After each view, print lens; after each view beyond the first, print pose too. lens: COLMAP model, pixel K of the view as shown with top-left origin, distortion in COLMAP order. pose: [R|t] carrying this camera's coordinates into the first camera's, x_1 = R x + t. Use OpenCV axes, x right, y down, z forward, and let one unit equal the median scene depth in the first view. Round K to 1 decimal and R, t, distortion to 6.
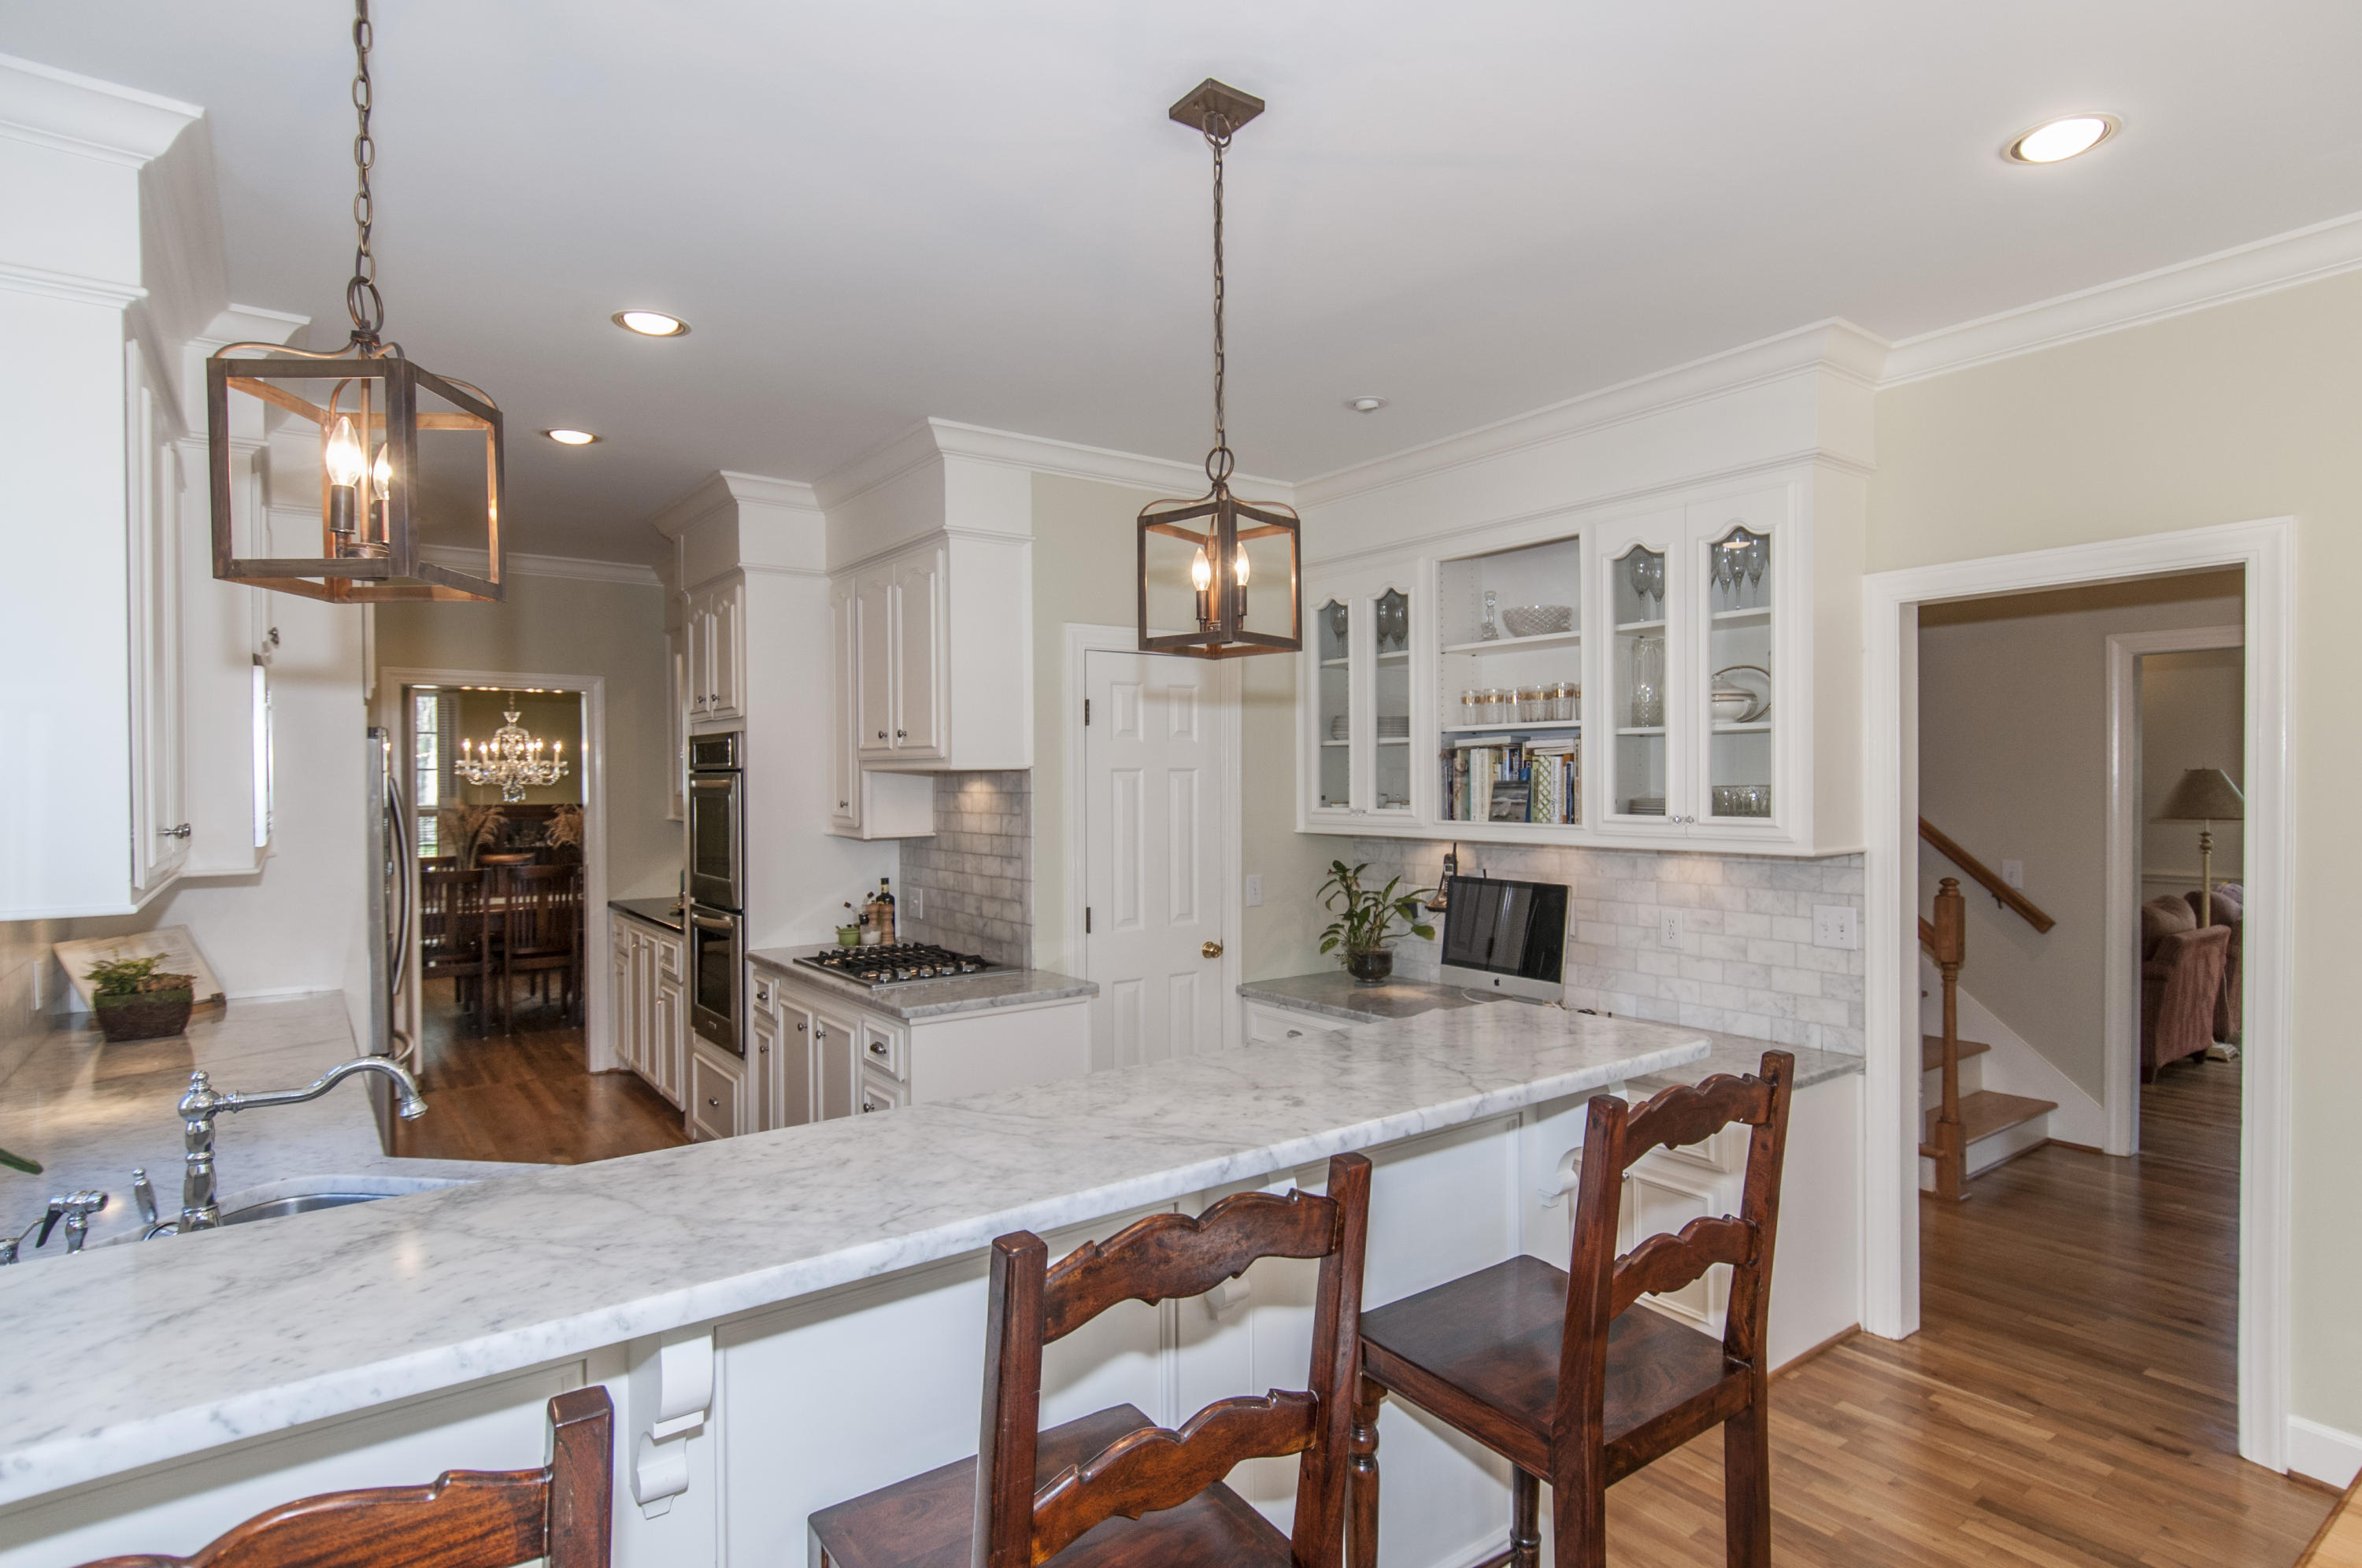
lens RADIAL K [[1218.4, 0, 1192.6], [0, 1218.4, 785.3], [0, 0, 1]] dist [-0.013538, 0.000945]
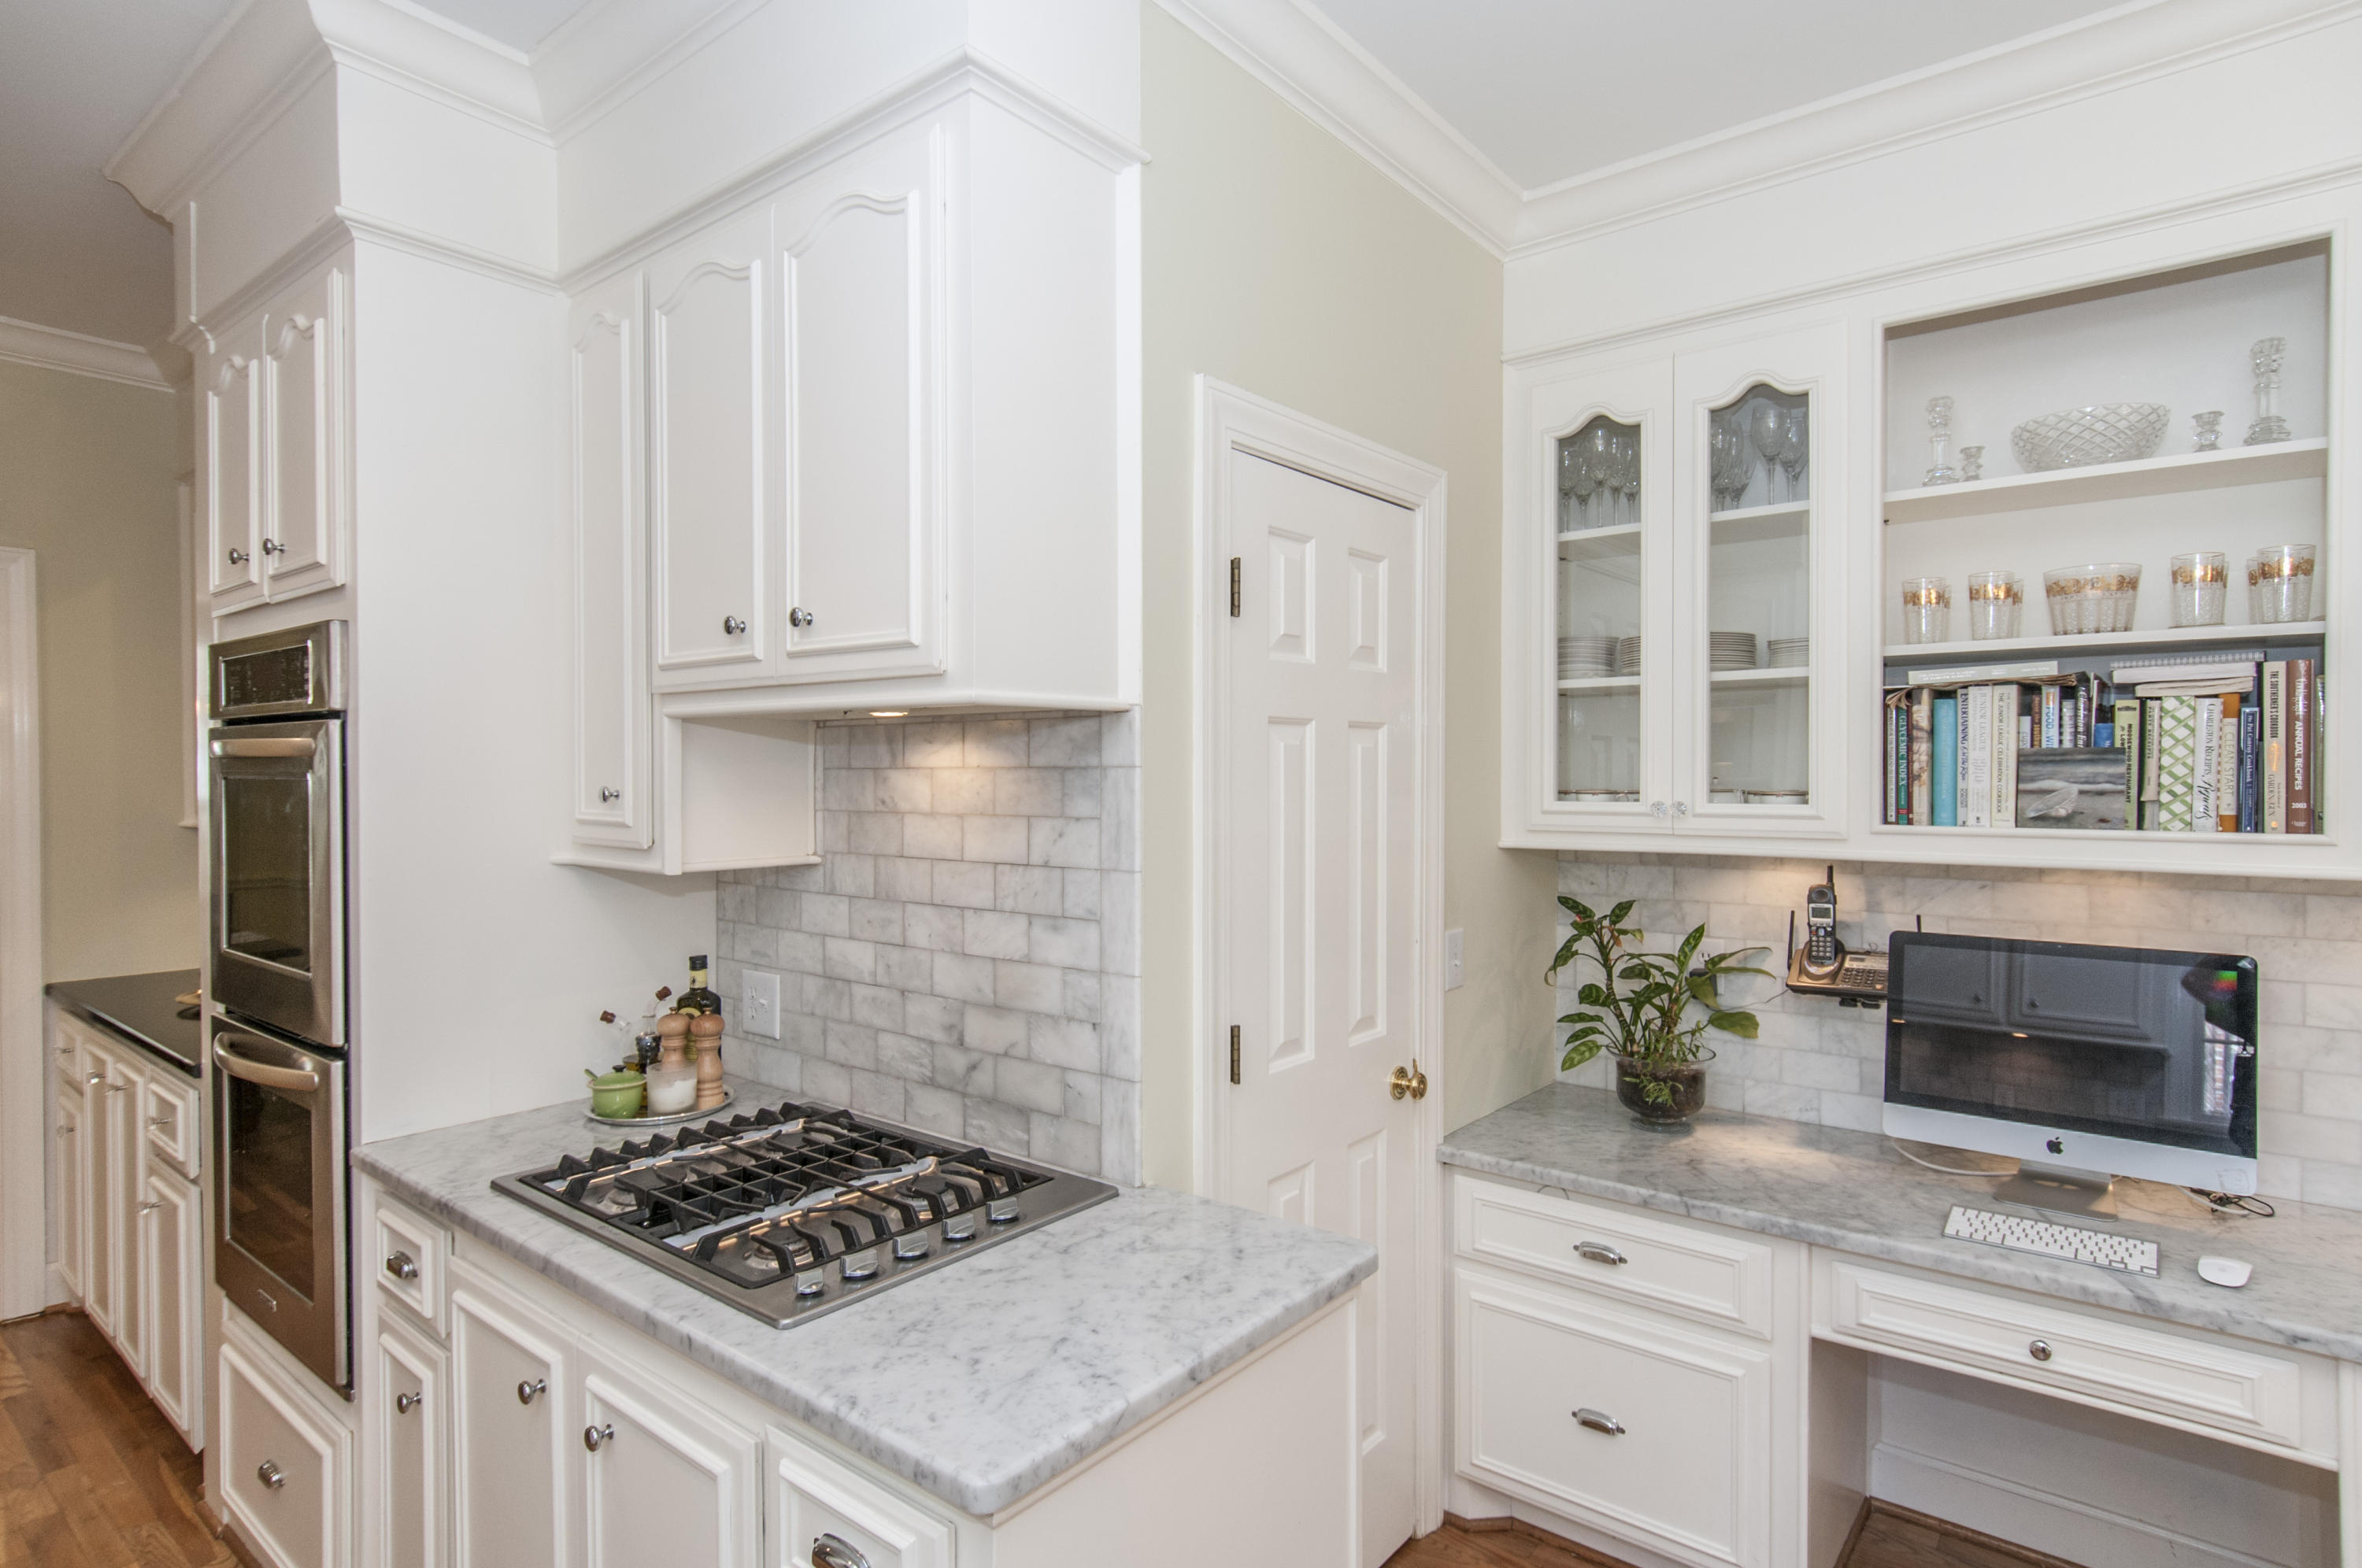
lens RADIAL K [[1218.4, 0, 1192.6], [0, 1218.4, 785.3], [0, 0, 1]] dist [-0.013538, 0.000945]
pose [[0.965774, 0.002965, 0.259368, -0.200274], [-0.003841, 0.999988, 0.002872, 0.010333], [-0.259356, -0.003770, 0.965774, 0.532441]]
